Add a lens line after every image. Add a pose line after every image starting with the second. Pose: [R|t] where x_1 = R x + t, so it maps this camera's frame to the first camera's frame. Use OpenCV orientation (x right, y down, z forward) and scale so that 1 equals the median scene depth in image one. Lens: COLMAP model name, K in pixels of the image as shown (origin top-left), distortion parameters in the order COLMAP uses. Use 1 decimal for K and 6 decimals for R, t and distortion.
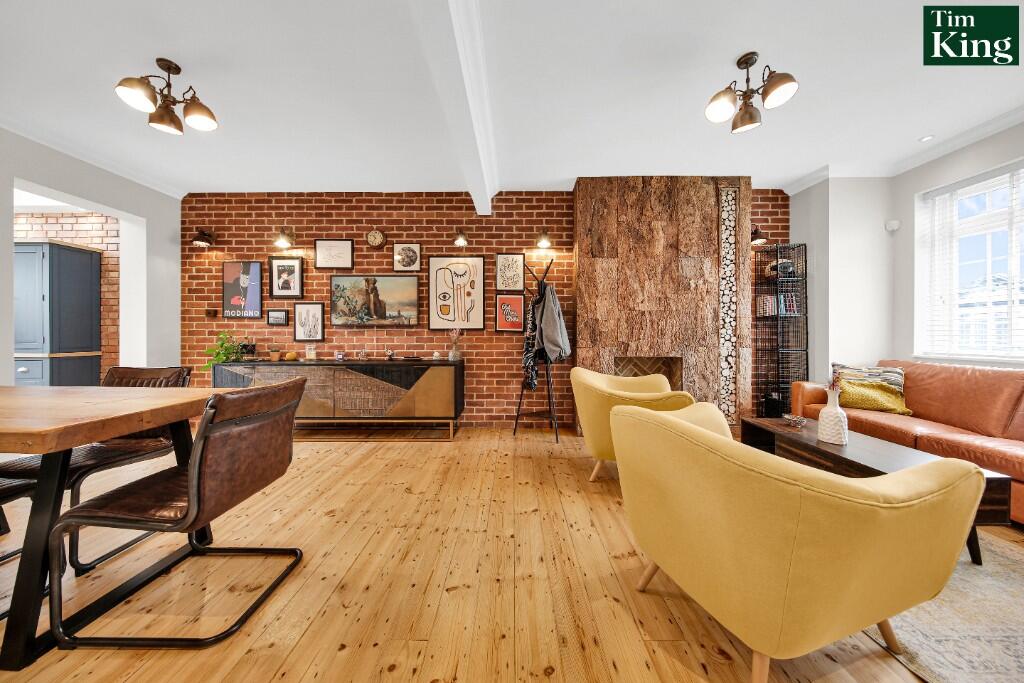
lens RADIAL K [[320.7, 0, 509.7], [0, 320.7, 337.0], [0, 0, 1]] dist [-0.000871, -0.001588]
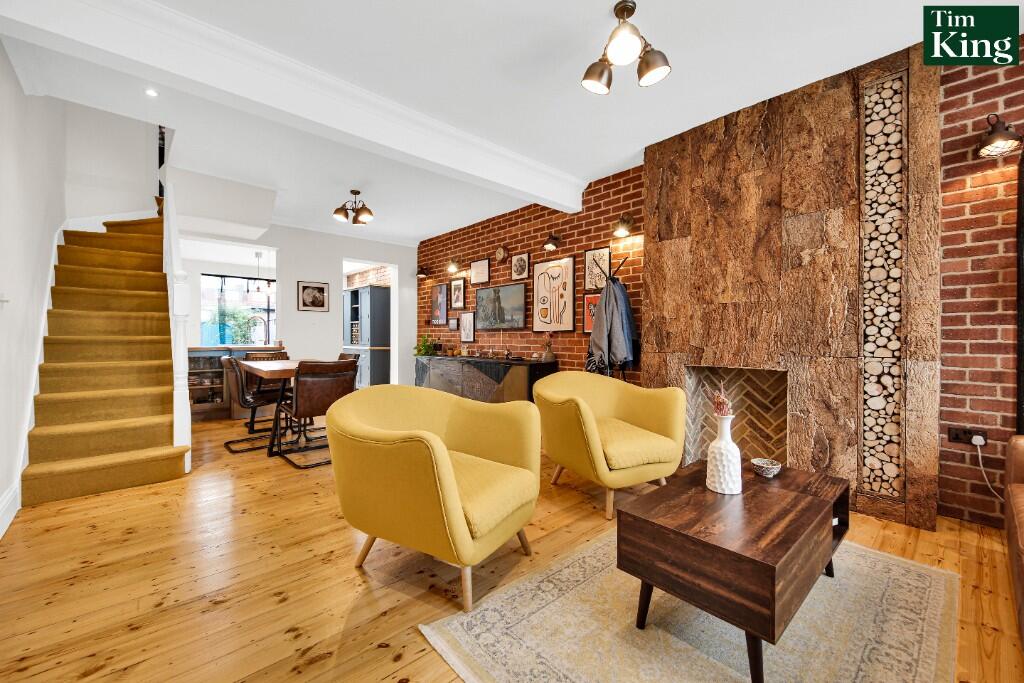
lens RADIAL K [[398.9, 0, 511.8], [0, 398.9, 341.5], [0, 0, 1]] dist [-0.003054, -0.001184]
pose [[0.685749, 0.007911, -0.727795, 0.714185], [-0.005533, 0.999969, 0.005656, 0.001027], [0.727817, 0.000149, 0.685771, 0.039332]]
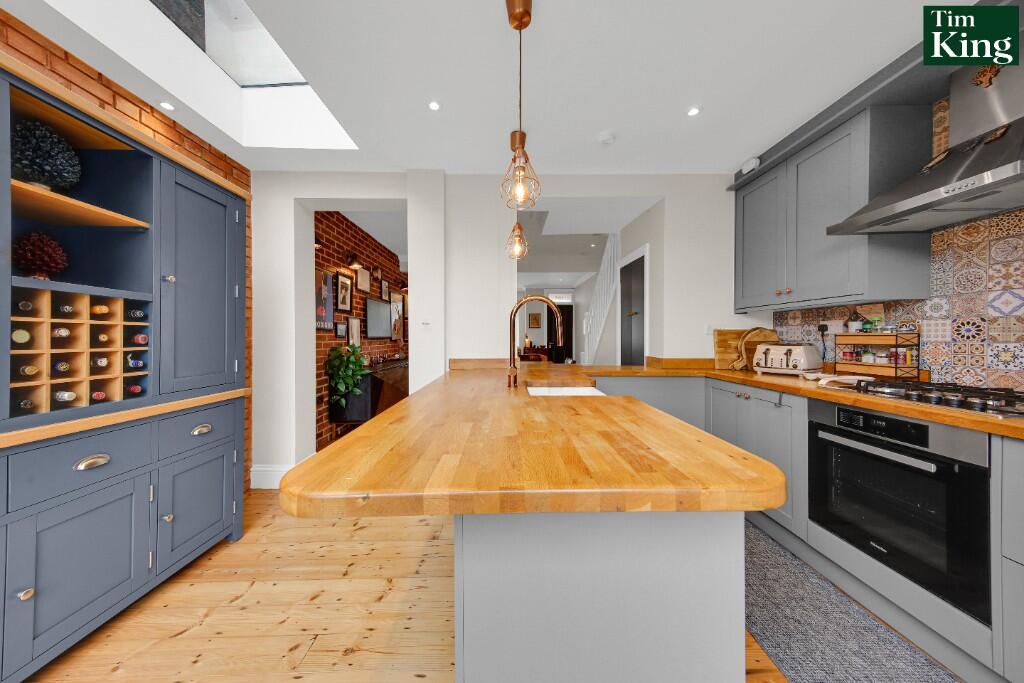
lens RADIAL K [[330.7, 0, 508.0], [0, 330.7, 339.1], [0, 0, 1]] dist [0.012575, -0.001644]
pose [[-0.024115, -0.009444, 0.999665, -2.016827], [-0.001359, 0.999955, 0.009414, -0.044939], [-0.999708, -0.001132, -0.024127, 0.511982]]
